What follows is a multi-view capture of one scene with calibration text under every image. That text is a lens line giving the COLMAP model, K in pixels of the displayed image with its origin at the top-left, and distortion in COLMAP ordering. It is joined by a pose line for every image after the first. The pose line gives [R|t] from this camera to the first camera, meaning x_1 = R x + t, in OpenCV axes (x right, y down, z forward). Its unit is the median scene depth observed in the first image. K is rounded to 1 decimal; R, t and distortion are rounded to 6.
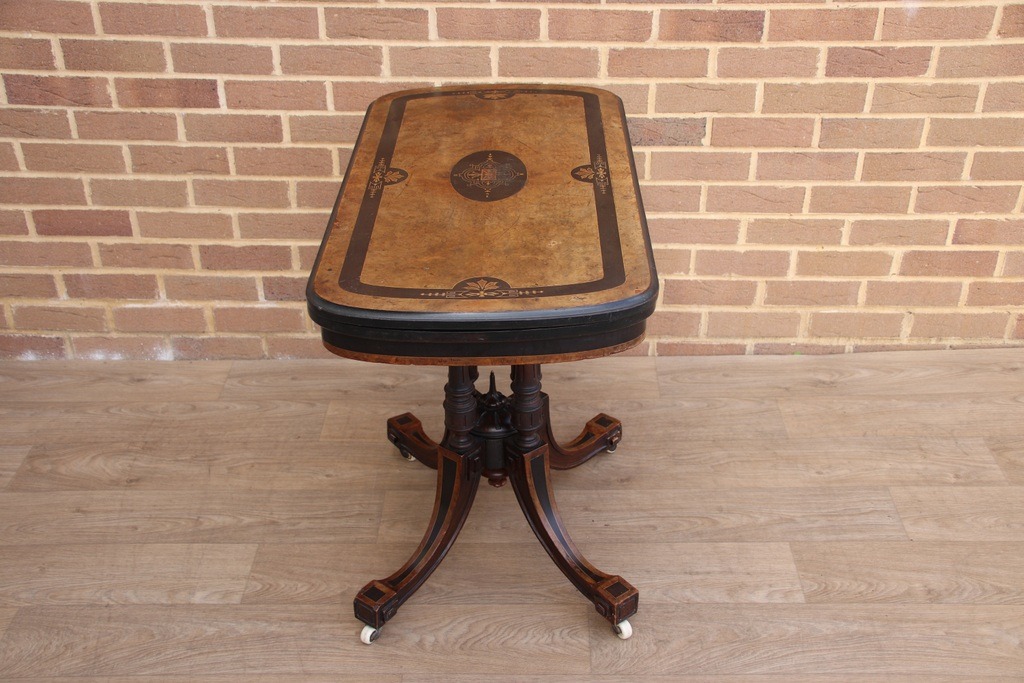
lens RADIAL K [[1208.8, 0, 512.9], [0, 1208.8, 353.0], [0, 0, 1]] dist [-0.003106, 0.394191]
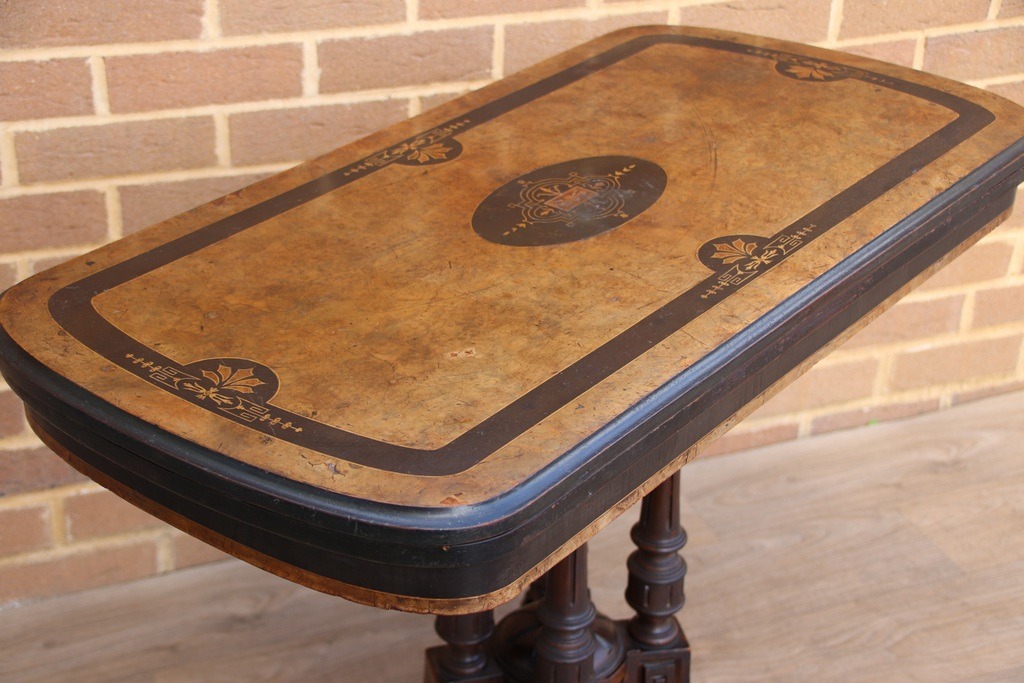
lens RADIAL K [[1654.2, 0, 497.0], [0, 1654.2, 345.6], [0, 0, 1]] dist [0.301004, 0.038147]
pose [[0.927023, -0.155835, 0.341093, -0.256748], [0.165267, 0.986248, 0.001424, -0.080141], [-0.336624, 0.055051, 0.940028, 0.290889]]
